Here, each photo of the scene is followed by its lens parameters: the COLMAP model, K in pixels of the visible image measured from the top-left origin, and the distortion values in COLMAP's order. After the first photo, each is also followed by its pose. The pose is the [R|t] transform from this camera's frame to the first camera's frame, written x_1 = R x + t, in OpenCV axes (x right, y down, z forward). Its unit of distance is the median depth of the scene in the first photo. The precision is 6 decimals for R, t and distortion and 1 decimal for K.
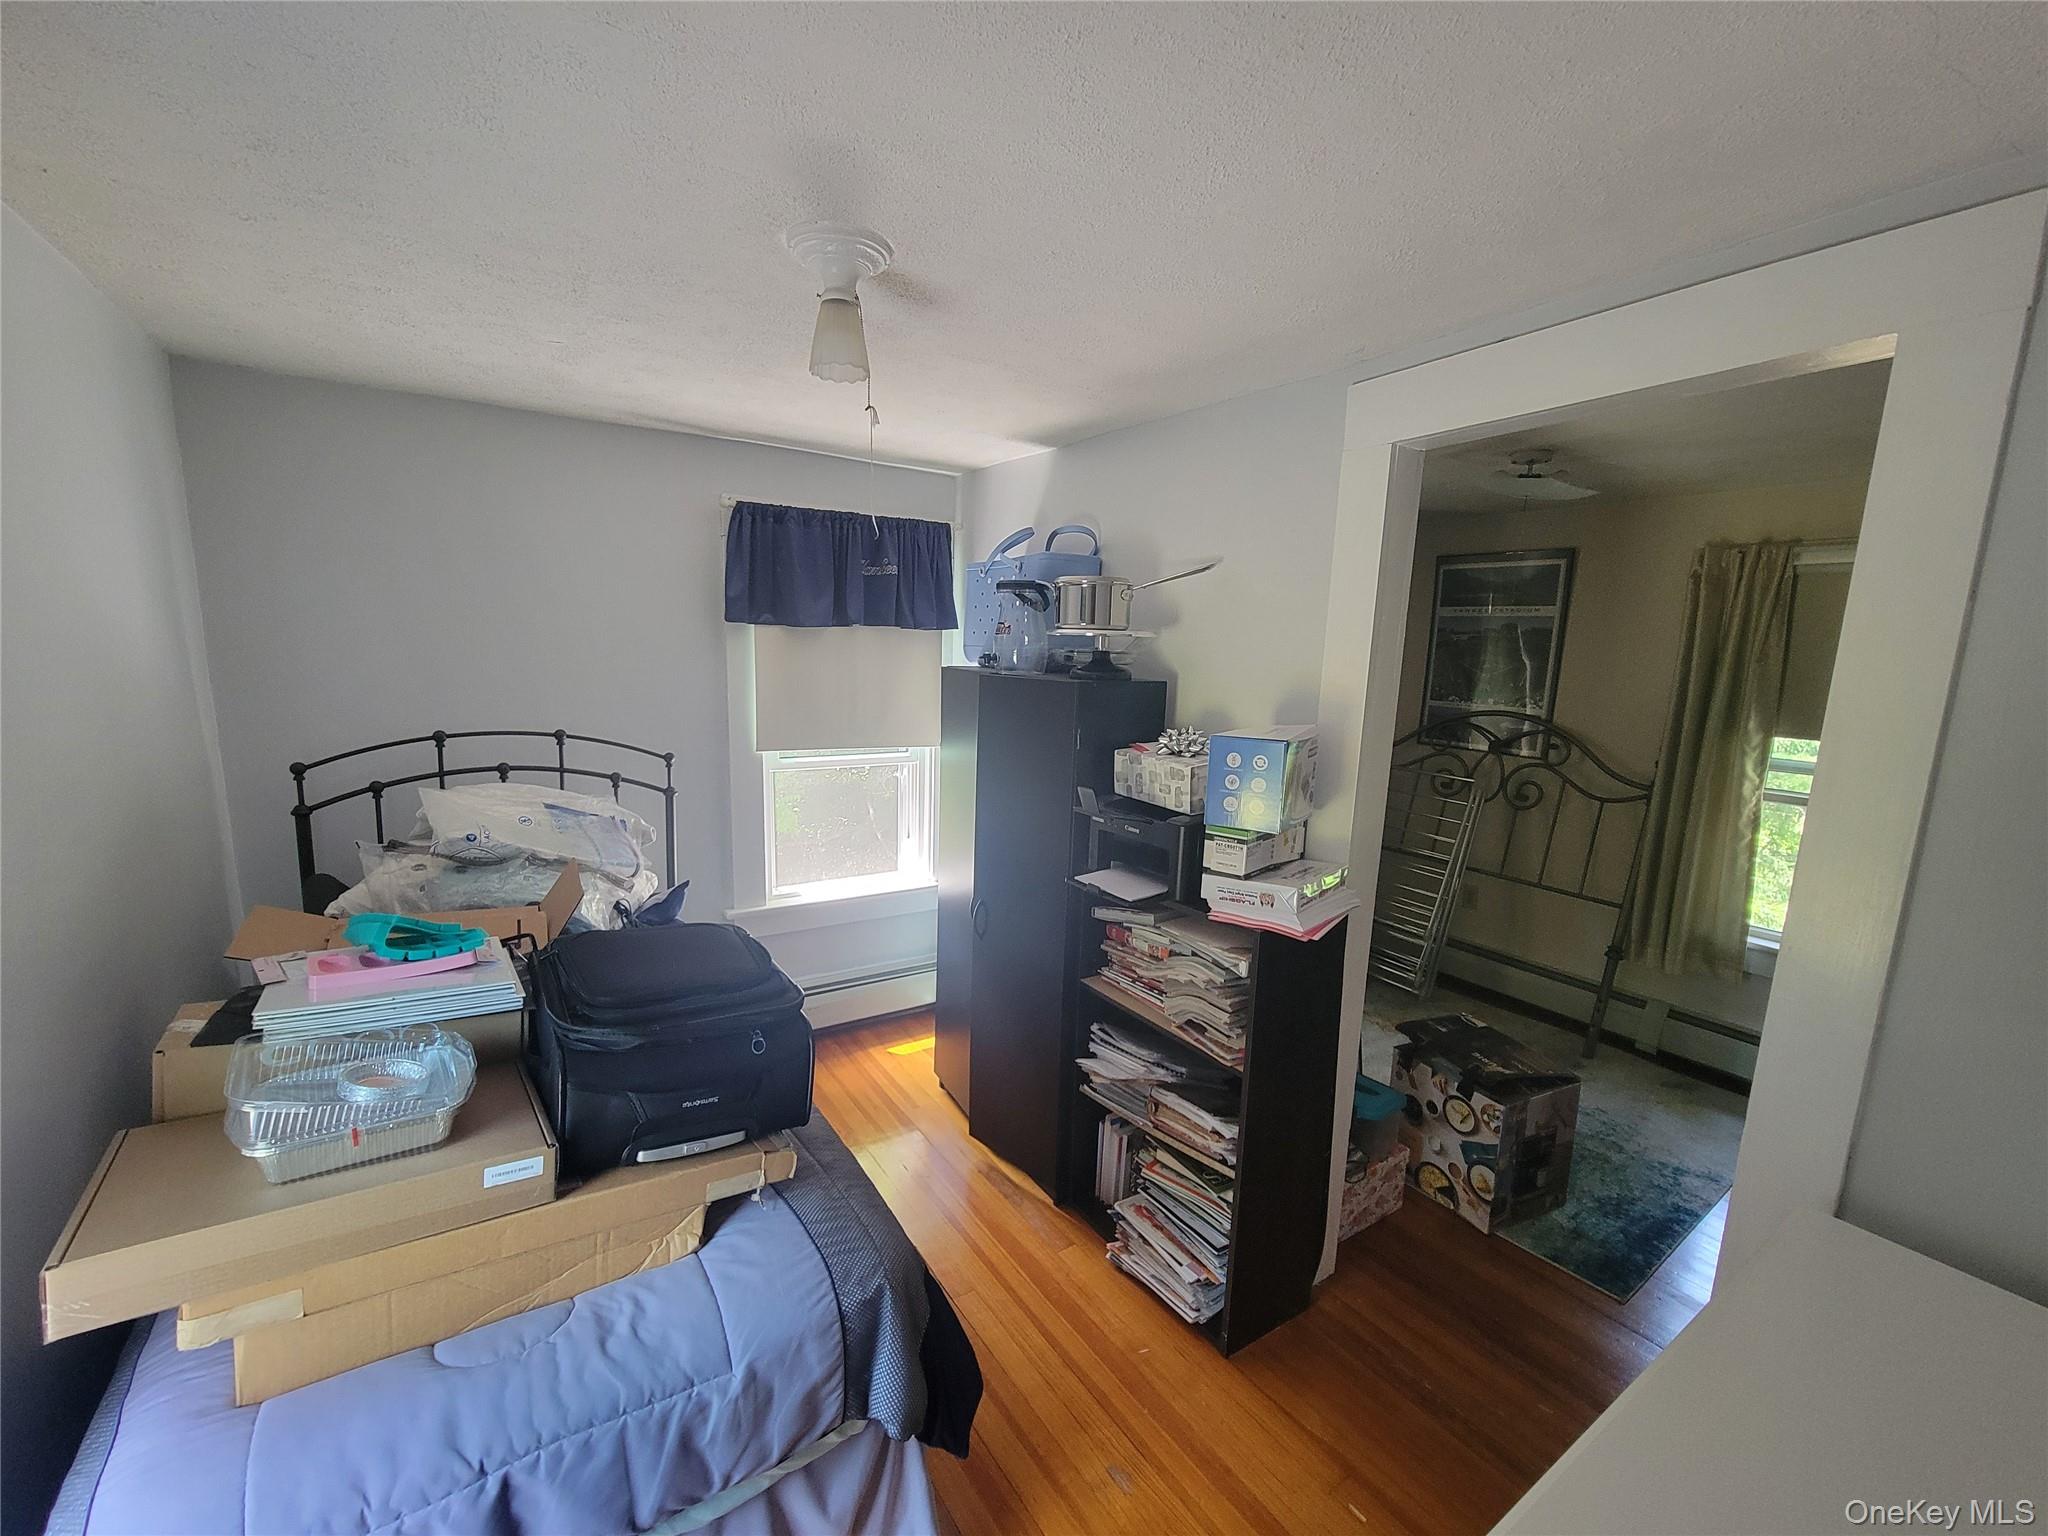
lens RADIAL K [[842.0, 0, 1020.2], [0, 842.0, 783.0], [0, 0, 1]] dist [0.005506, 0.000539]
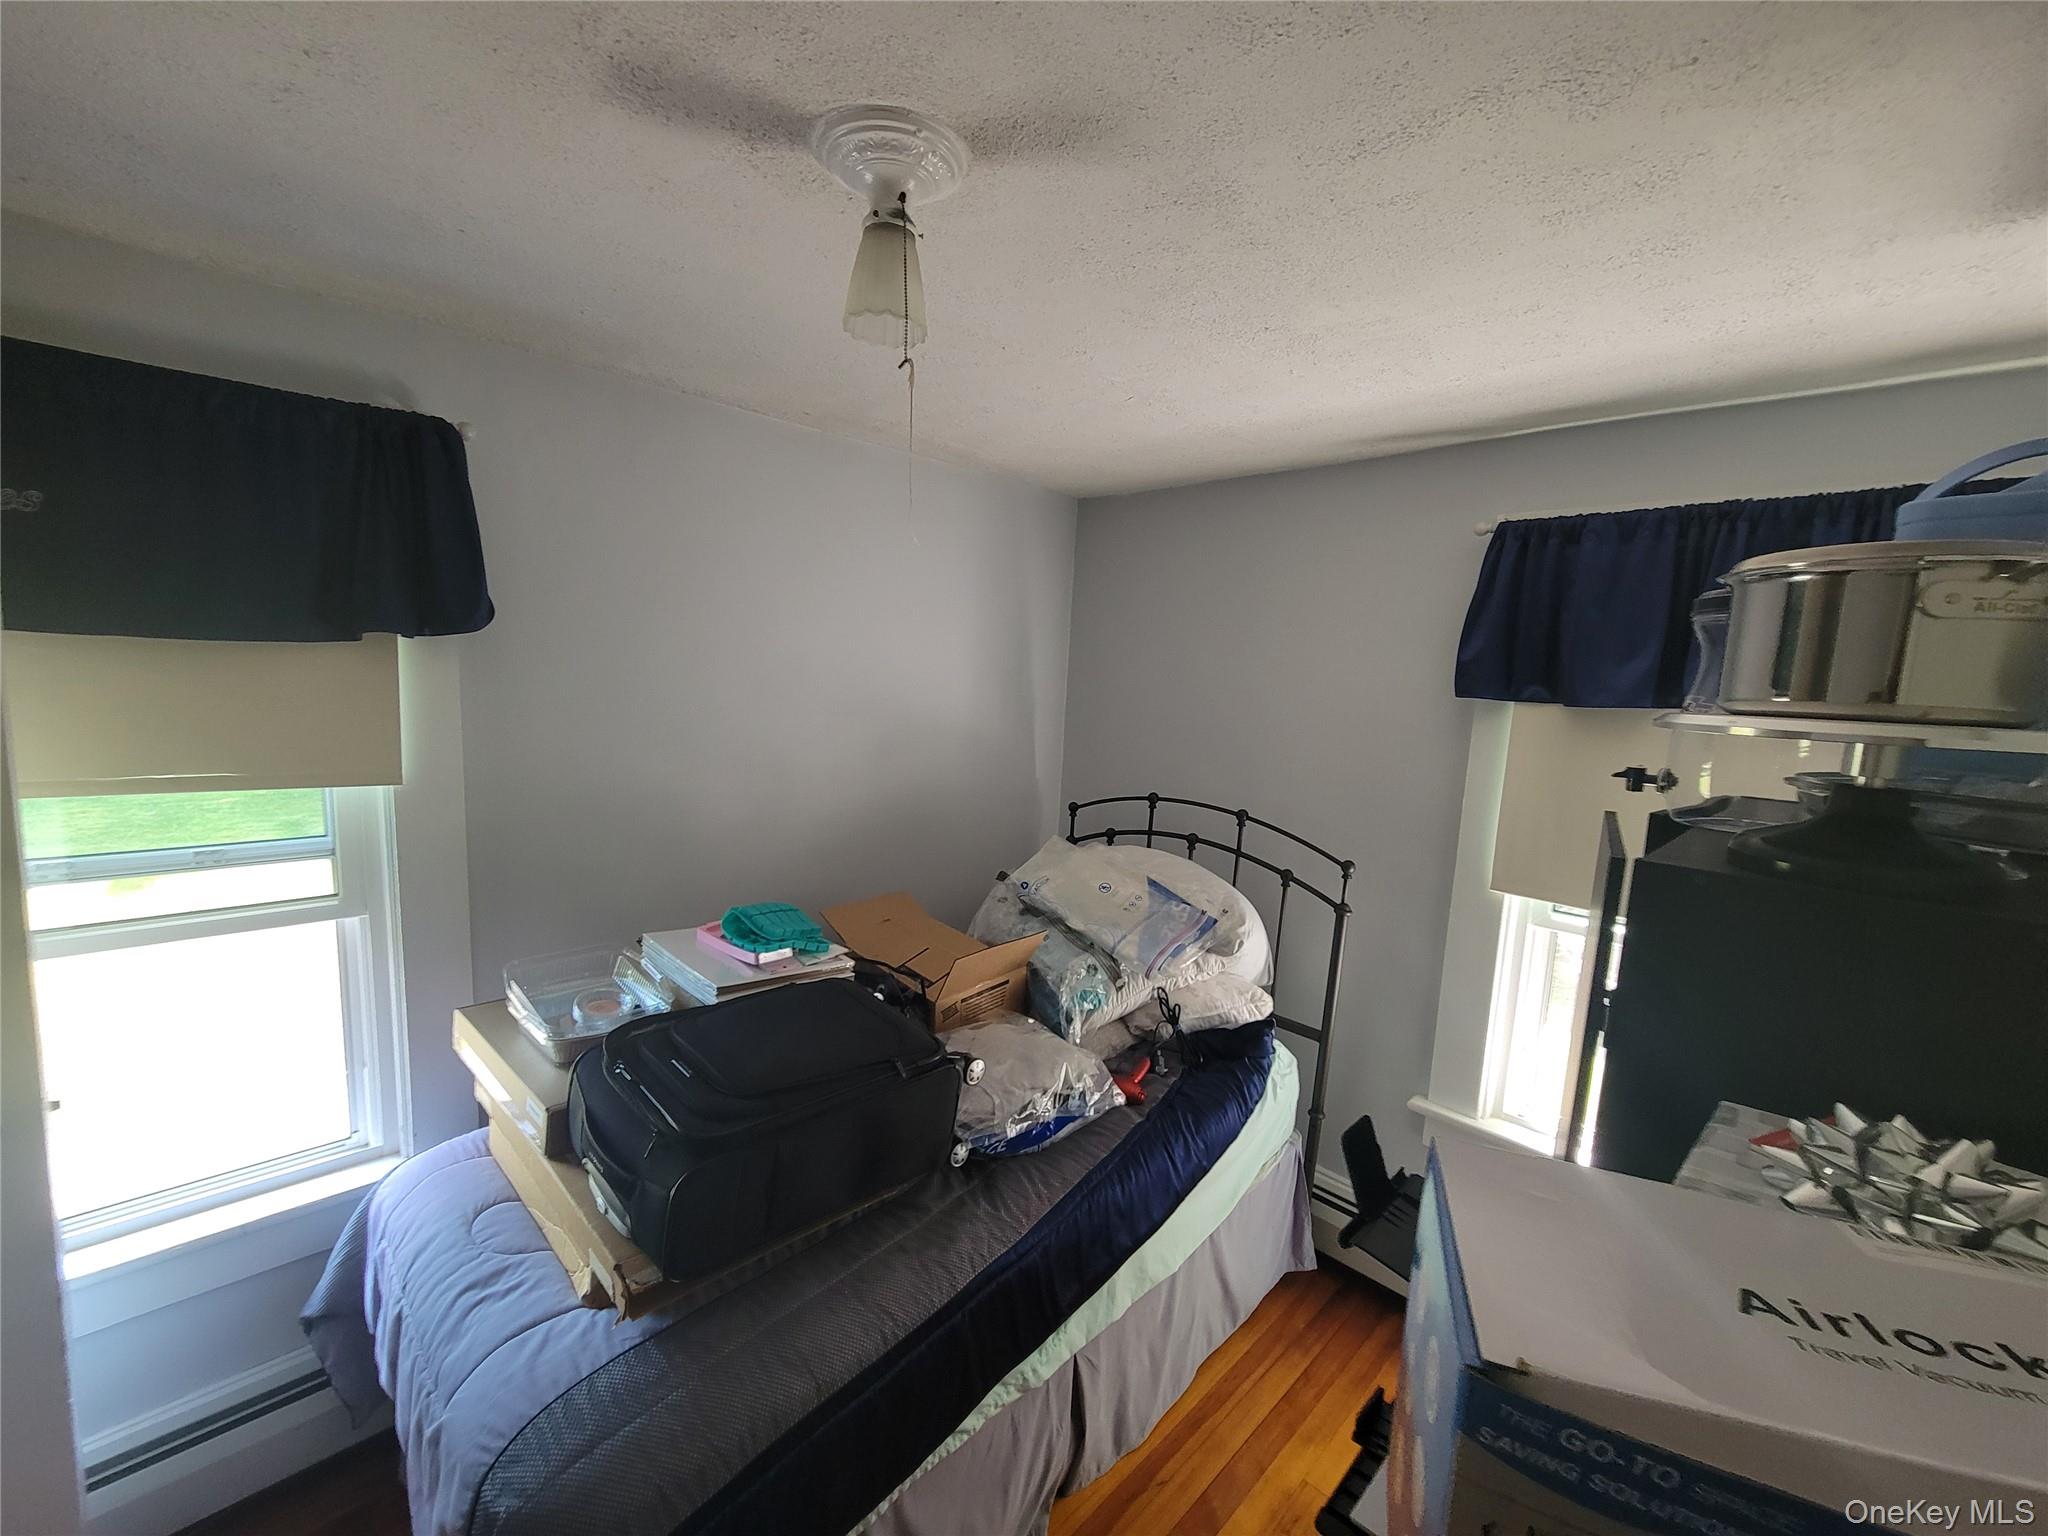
lens RADIAL K [[842.0, 0, 1020.2], [0, 842.0, 783.0], [0, 0, 1]] dist [0.005506, 0.000539]
pose [[0.219078, 0.106622, -0.969864, 0.283115], [-0.206889, 0.976485, 0.060616, -0.095974], [0.953521, 0.187375, 0.235985, 0.544415]]
